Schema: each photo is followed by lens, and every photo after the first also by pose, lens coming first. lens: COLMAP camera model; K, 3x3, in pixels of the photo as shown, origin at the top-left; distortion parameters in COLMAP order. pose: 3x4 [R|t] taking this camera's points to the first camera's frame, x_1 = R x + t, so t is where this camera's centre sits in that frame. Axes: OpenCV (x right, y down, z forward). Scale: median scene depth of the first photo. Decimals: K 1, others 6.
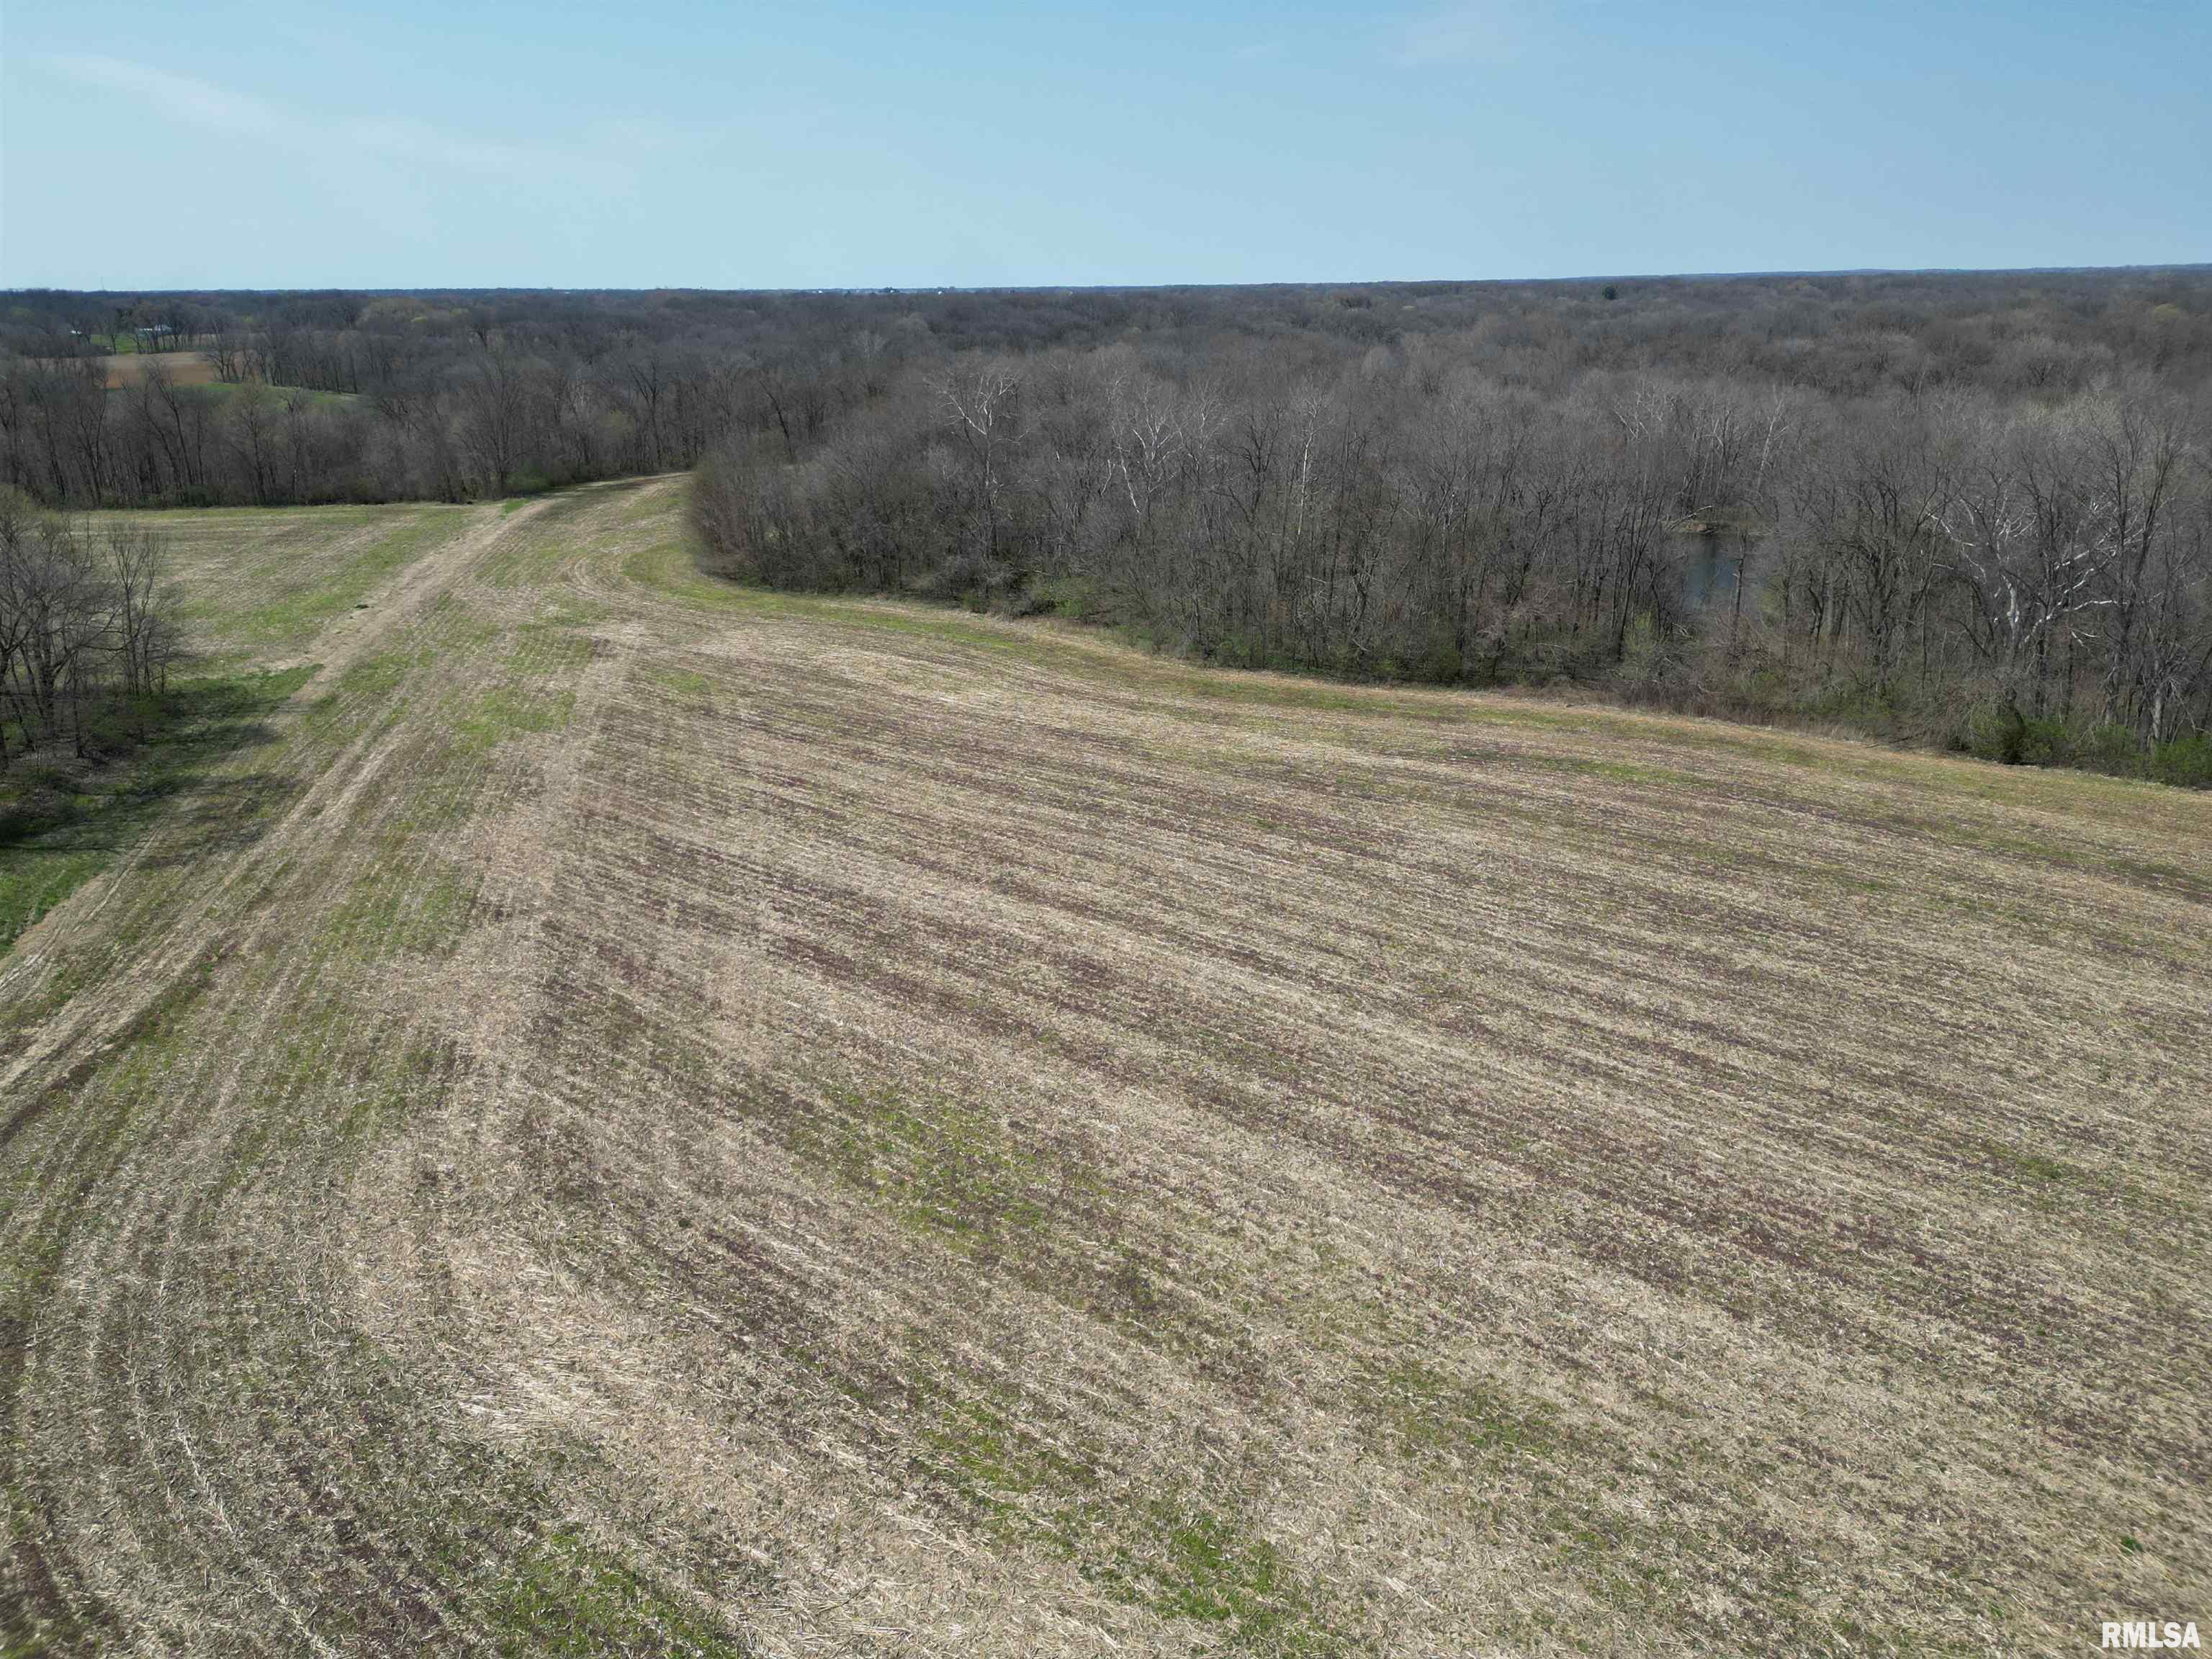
lens RADIAL K [[1529.2, 0, 1112.6], [0, 1529.2, 859.6], [0, 0, 1]] dist [0.090000, -0.091974]
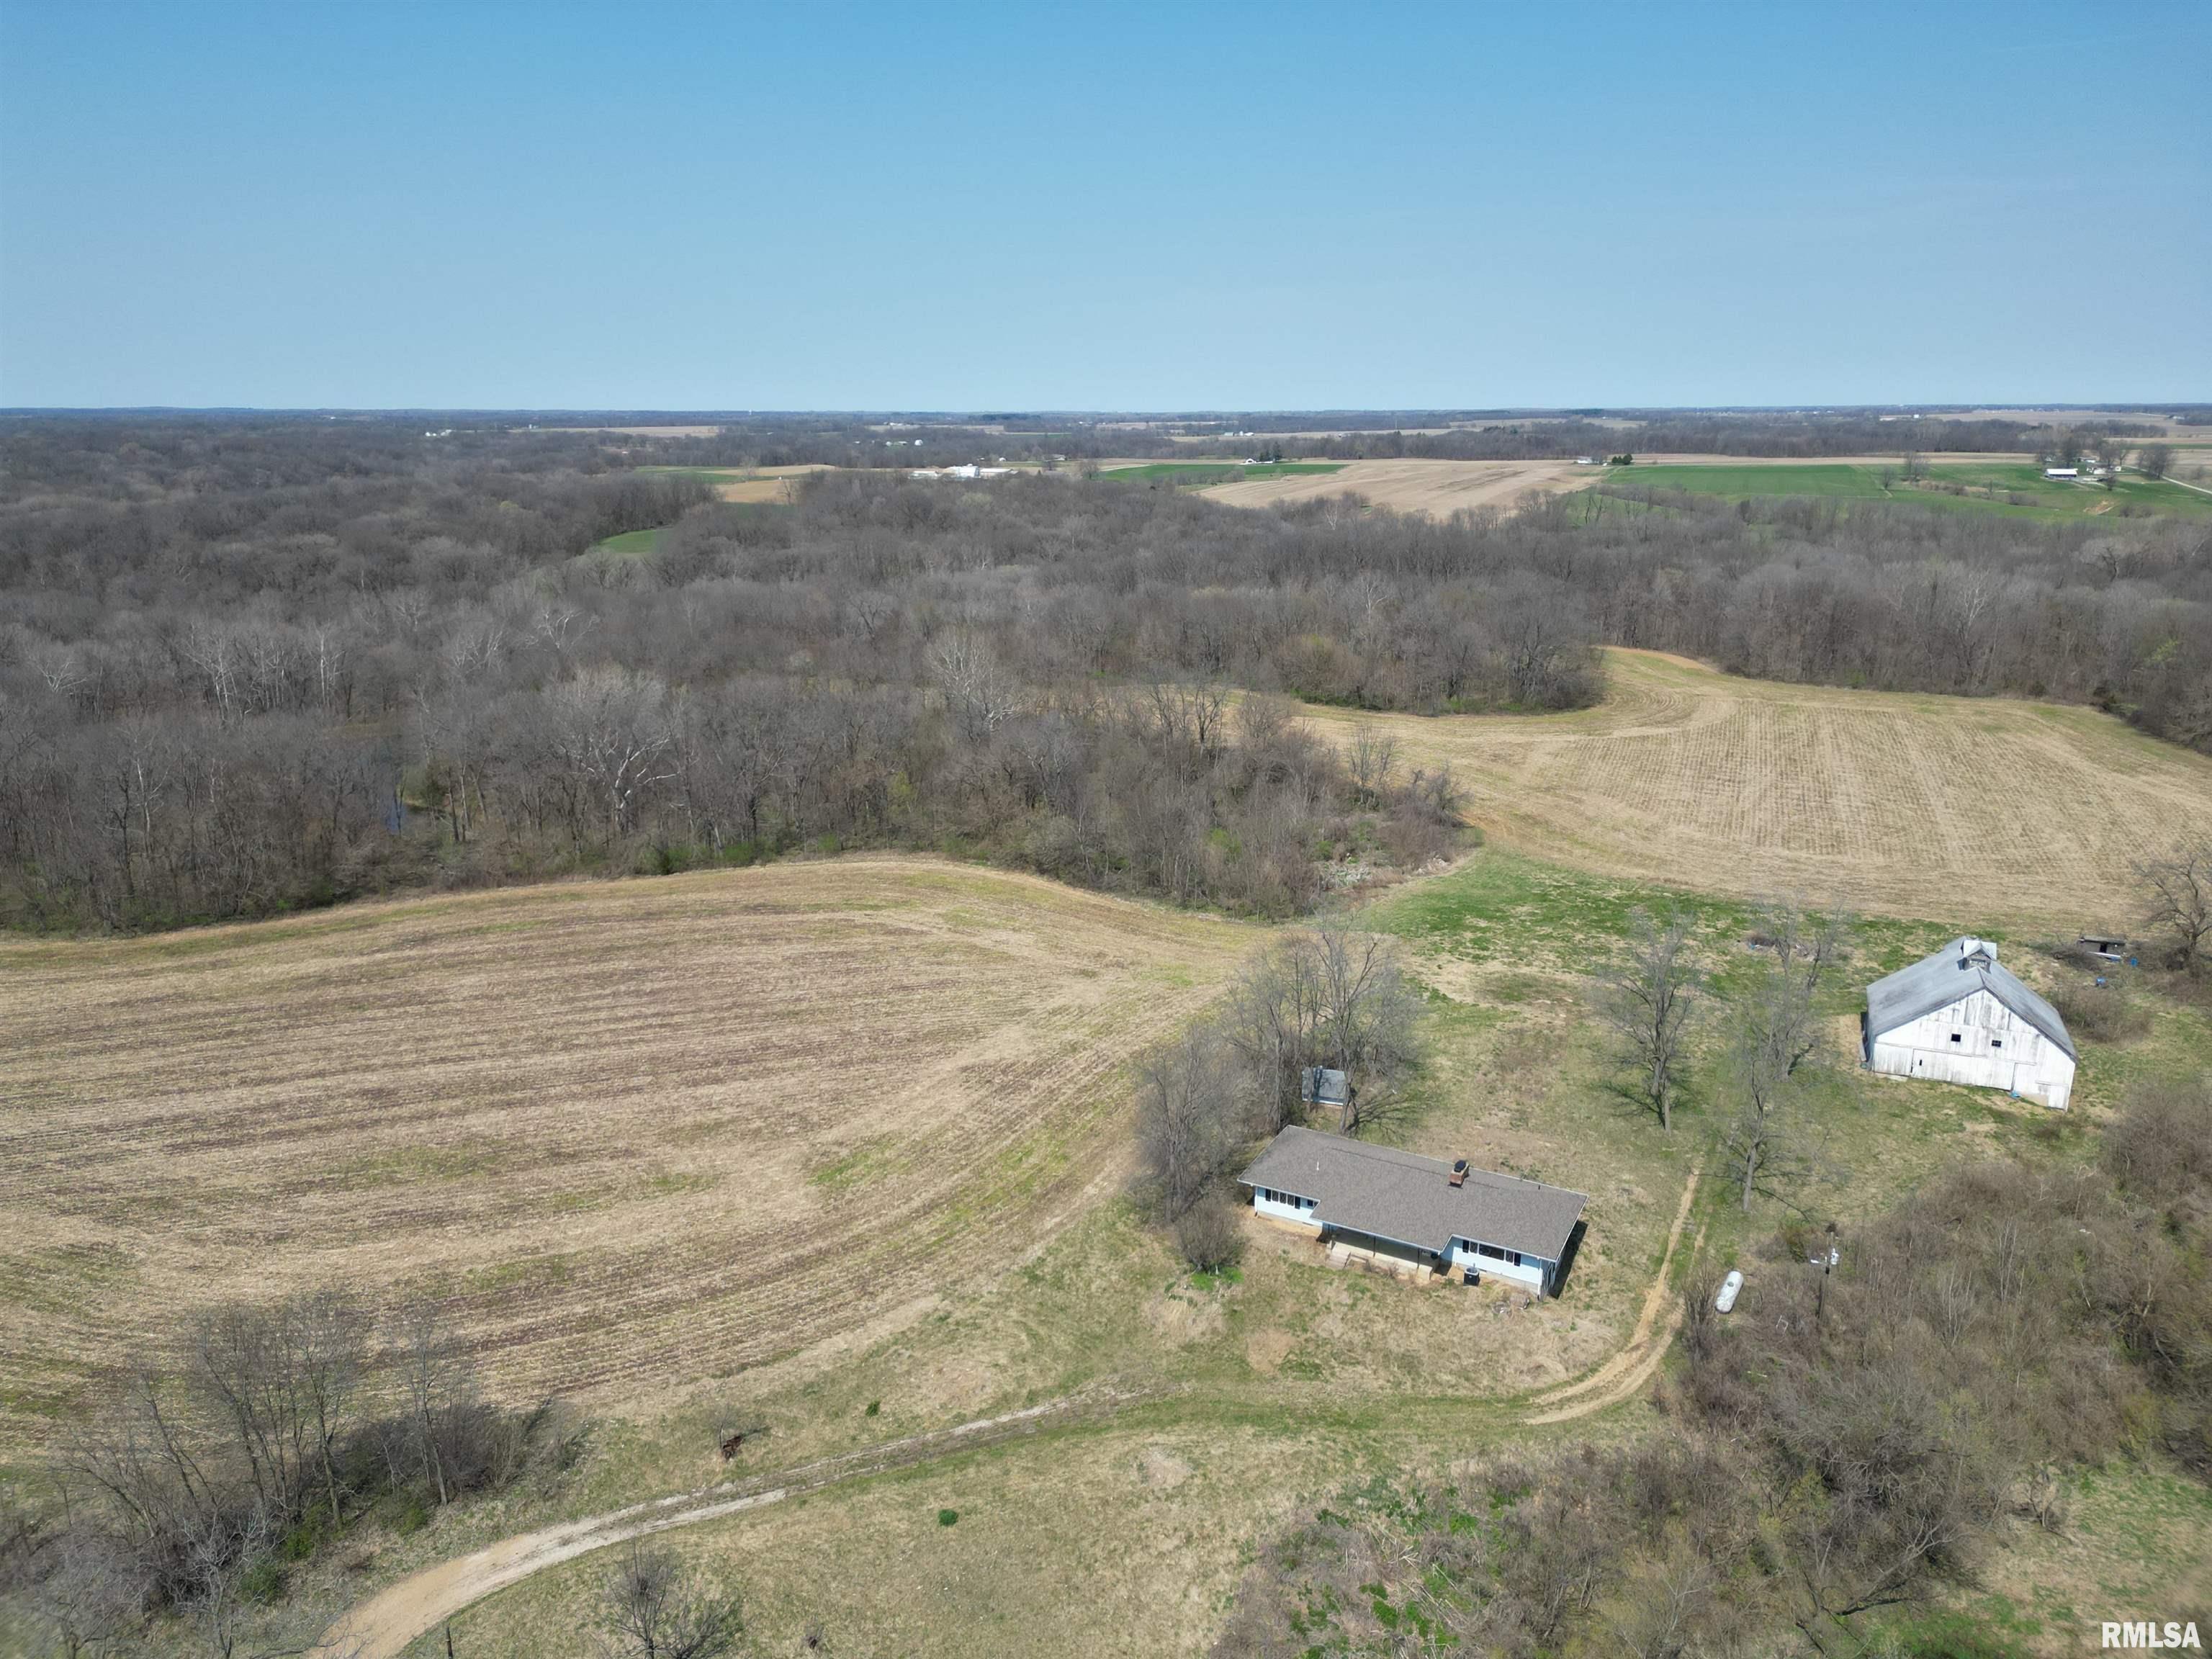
lens RADIAL K [[1531.1, 0, 1106.0], [0, 1531.1, 829.5], [0, 0, 1]] dist [0.084126, -0.086035]
pose [[0.574967, -0.207839, 0.791338, -0.638481], [0.282237, 0.958212, 0.046601, -0.048951], [-0.767955, 0.196551, 0.609600, -0.634356]]
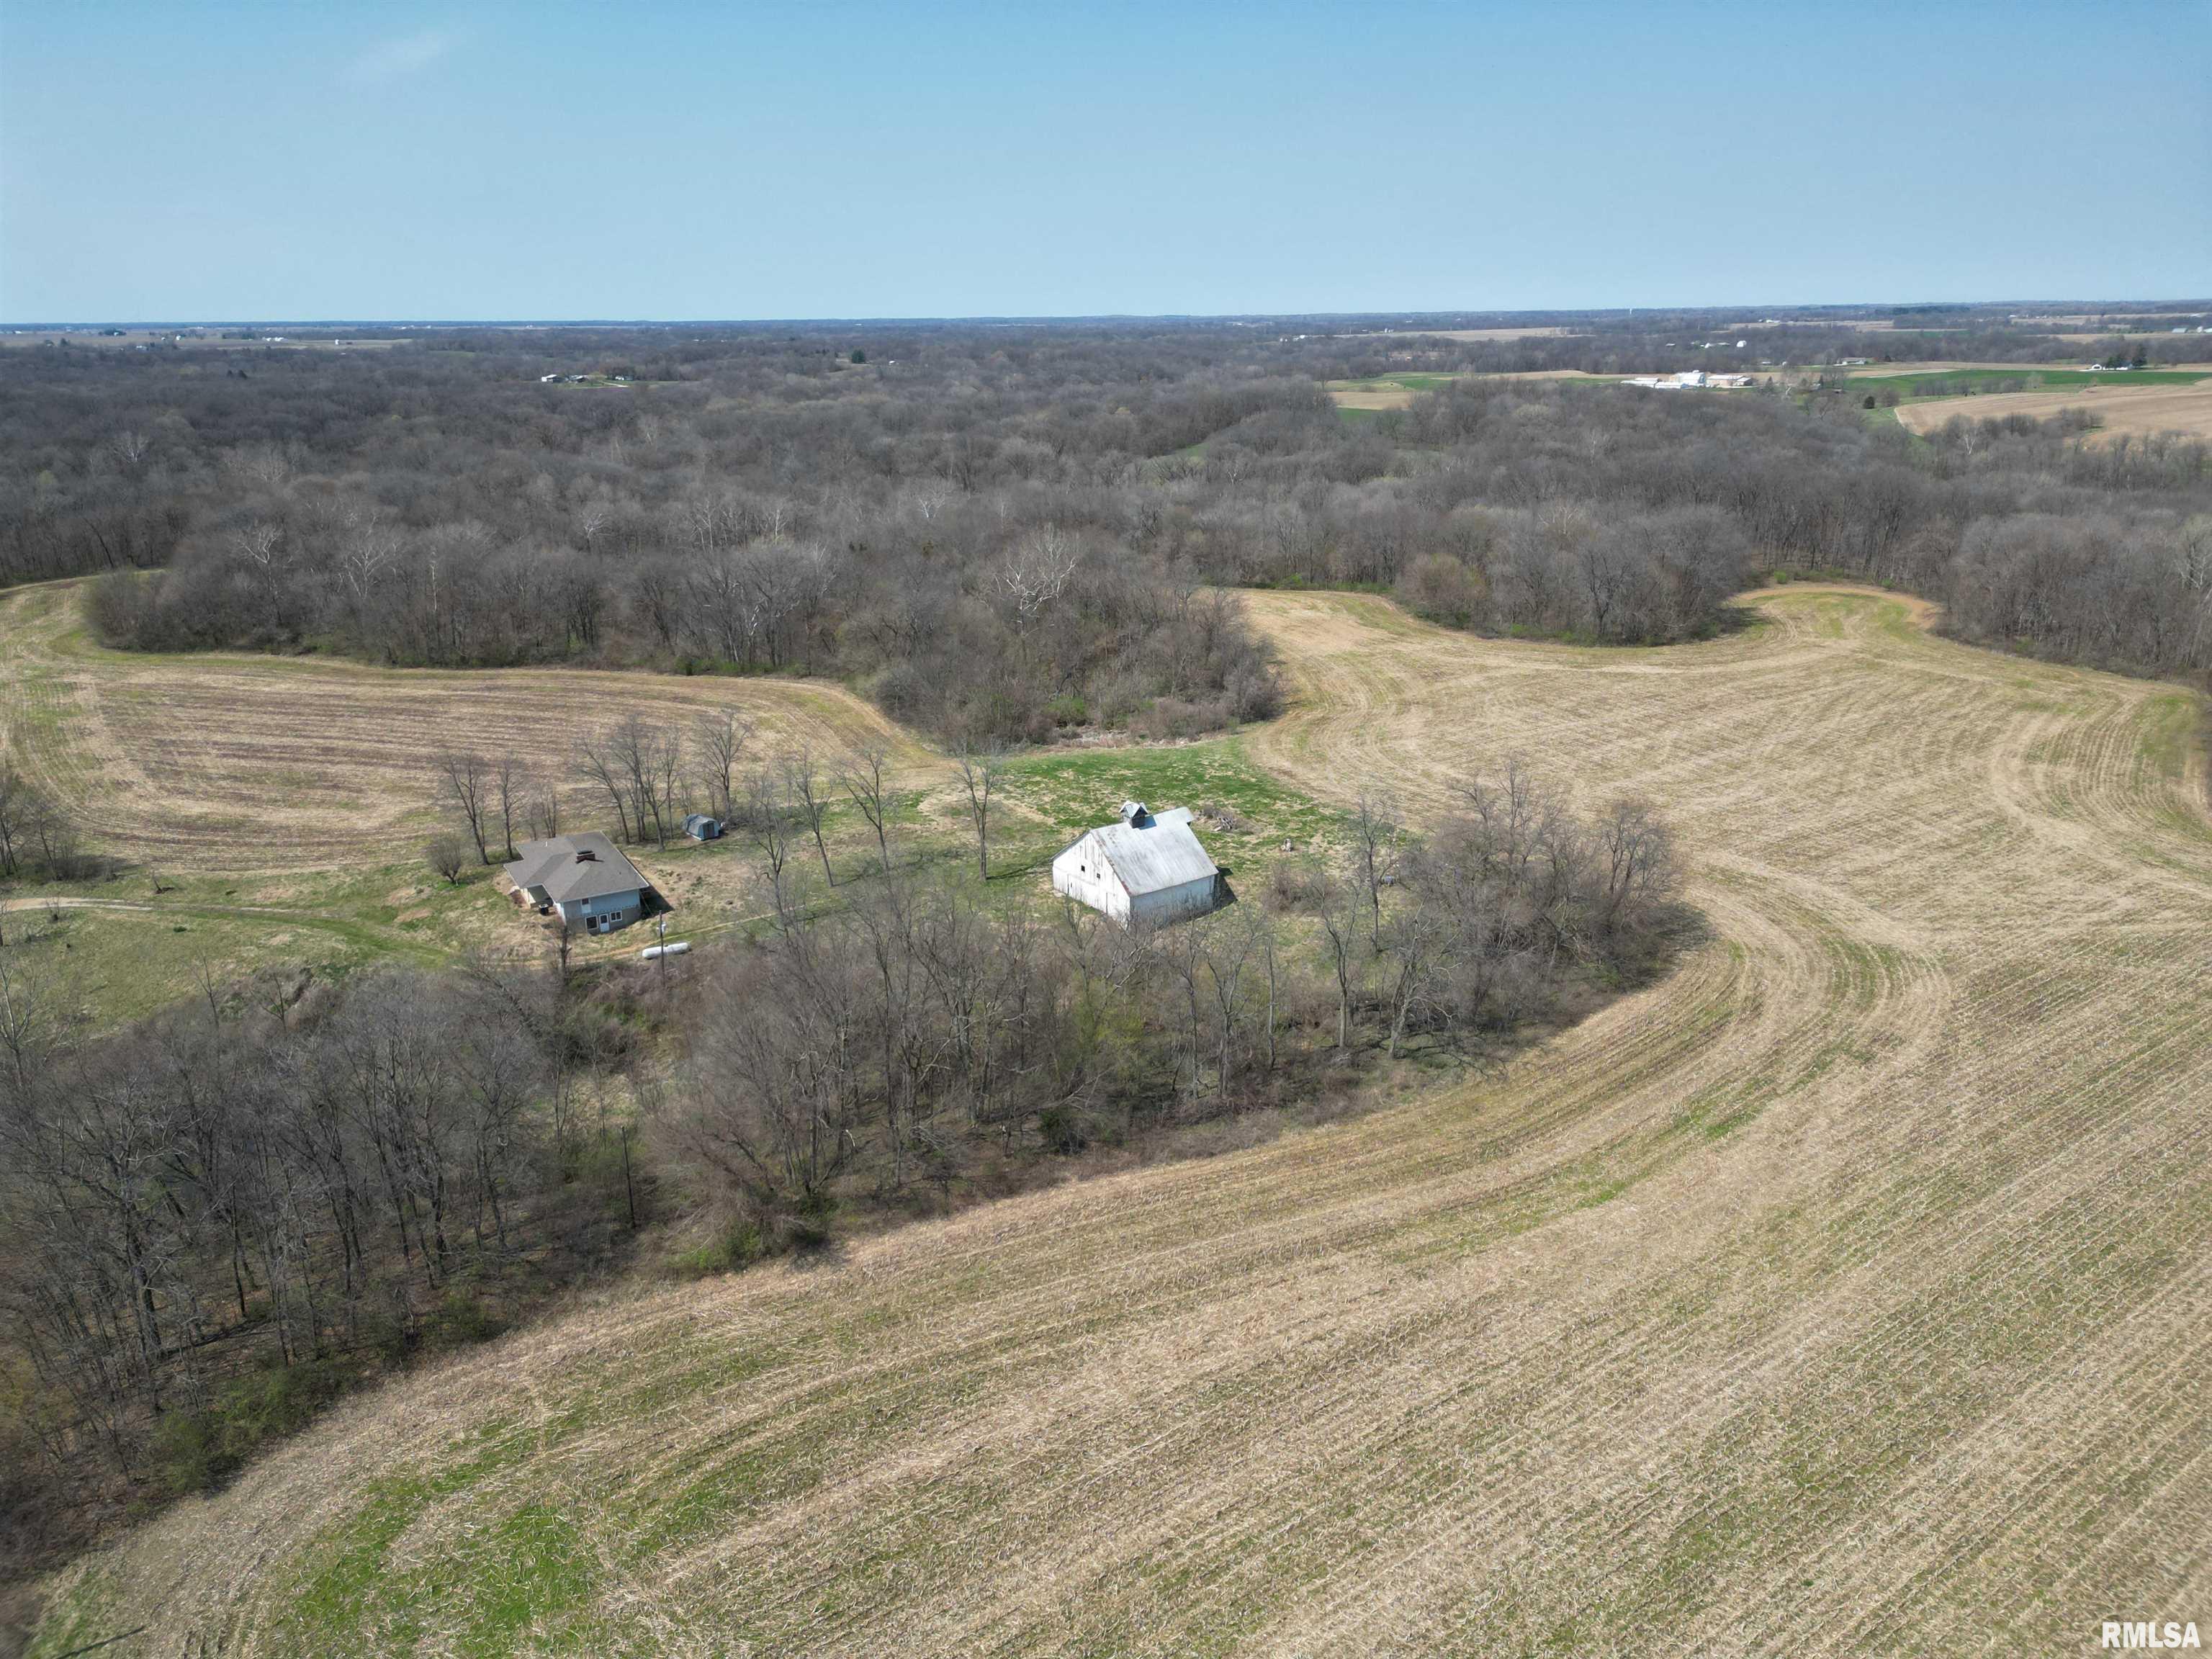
lens RADIAL K [[1531.1, 0, 1106.0], [0, 1531.1, 829.5], [0, 0, 1]] dist [0.084126, -0.086035]
pose [[0.916493, -0.126913, 0.379387, 0.158289], [0.141068, 0.989953, -0.009620, 0.354728], [-0.374354, 0.062336, 0.925188, -1.903395]]
